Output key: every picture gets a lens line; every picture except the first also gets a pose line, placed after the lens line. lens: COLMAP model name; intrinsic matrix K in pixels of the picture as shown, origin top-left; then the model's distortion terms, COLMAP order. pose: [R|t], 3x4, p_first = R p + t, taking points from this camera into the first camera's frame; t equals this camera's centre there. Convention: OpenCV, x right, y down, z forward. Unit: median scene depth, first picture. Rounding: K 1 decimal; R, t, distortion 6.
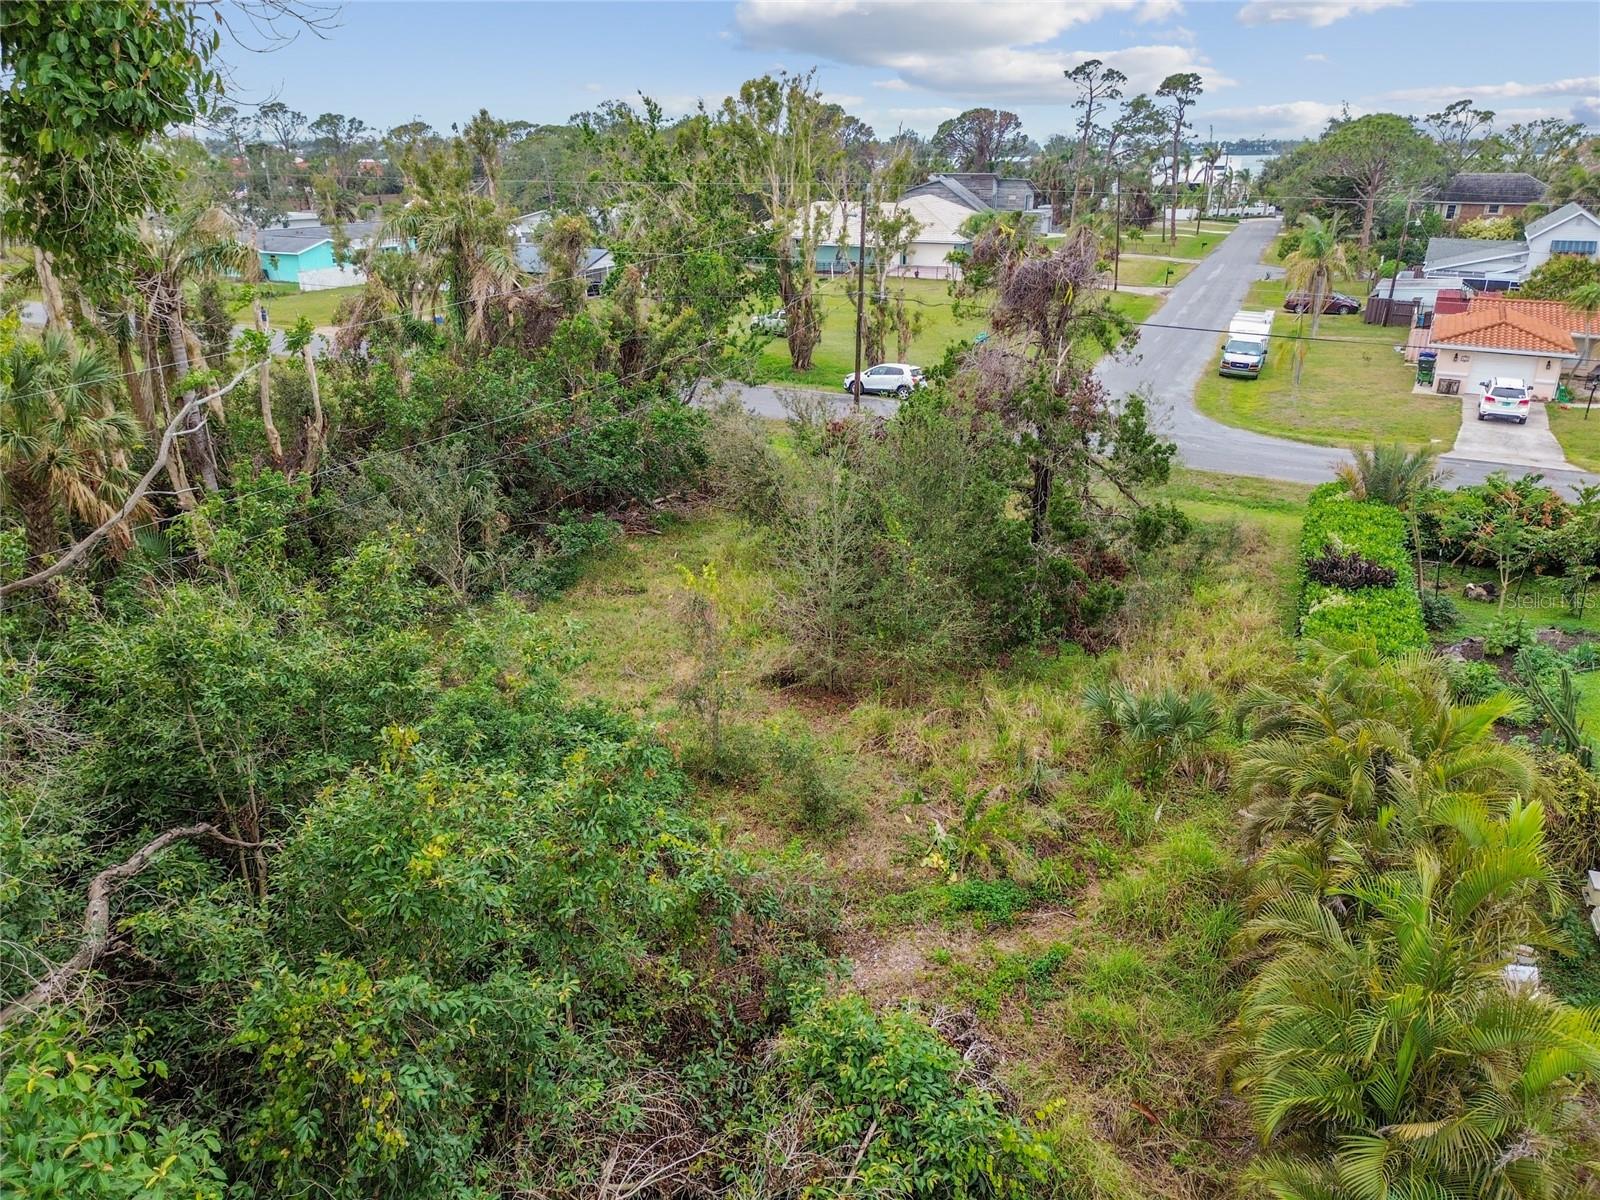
lens RADIAL K [[1122.3, 0, 800.0], [0, 1122.3, 600.0], [0, 0, 1]] dist [0.060272, -0.055660]
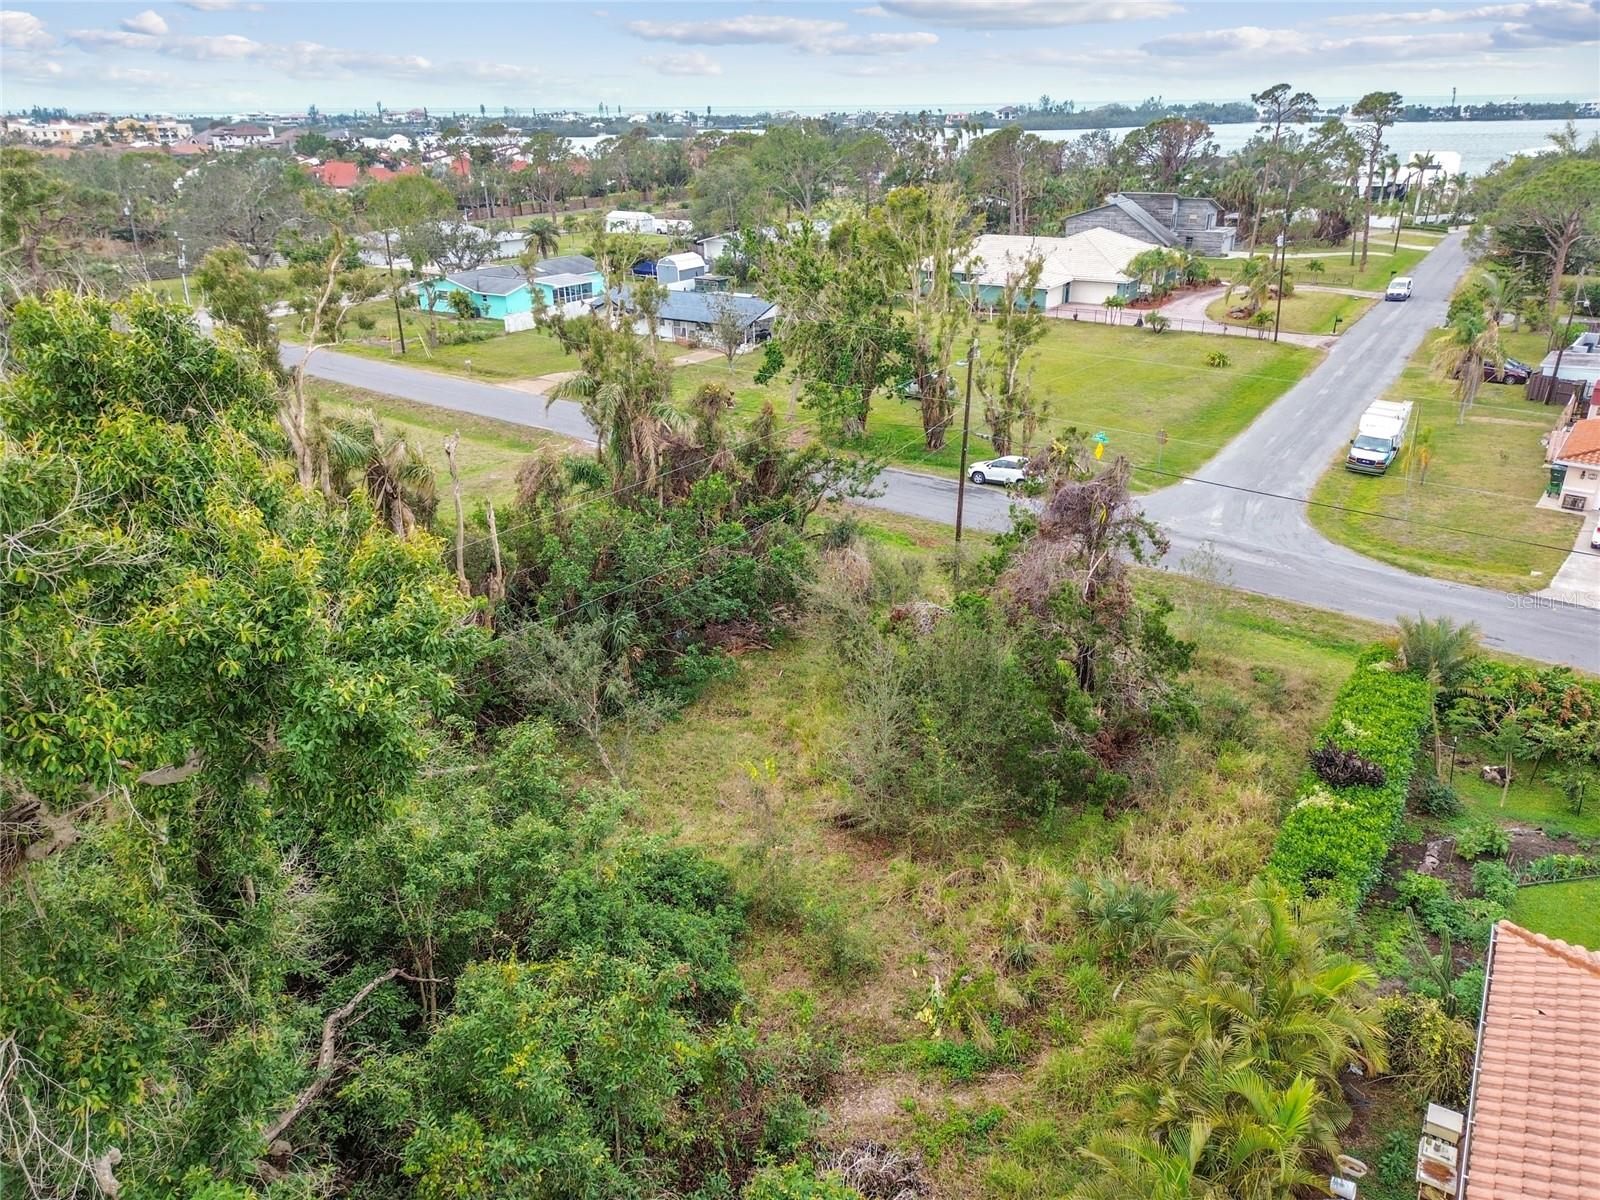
lens RADIAL K [[1122.3, 0, 800.0], [0, 1122.3, 600.0], [0, 0, 1]] dist [0.060272, -0.055660]
pose [[0.986486, 0.053862, -0.154740, 0.065266], [-0.049384, 0.998246, 0.032641, -0.118139], [0.156227, -0.024559, 0.987416, -0.120526]]
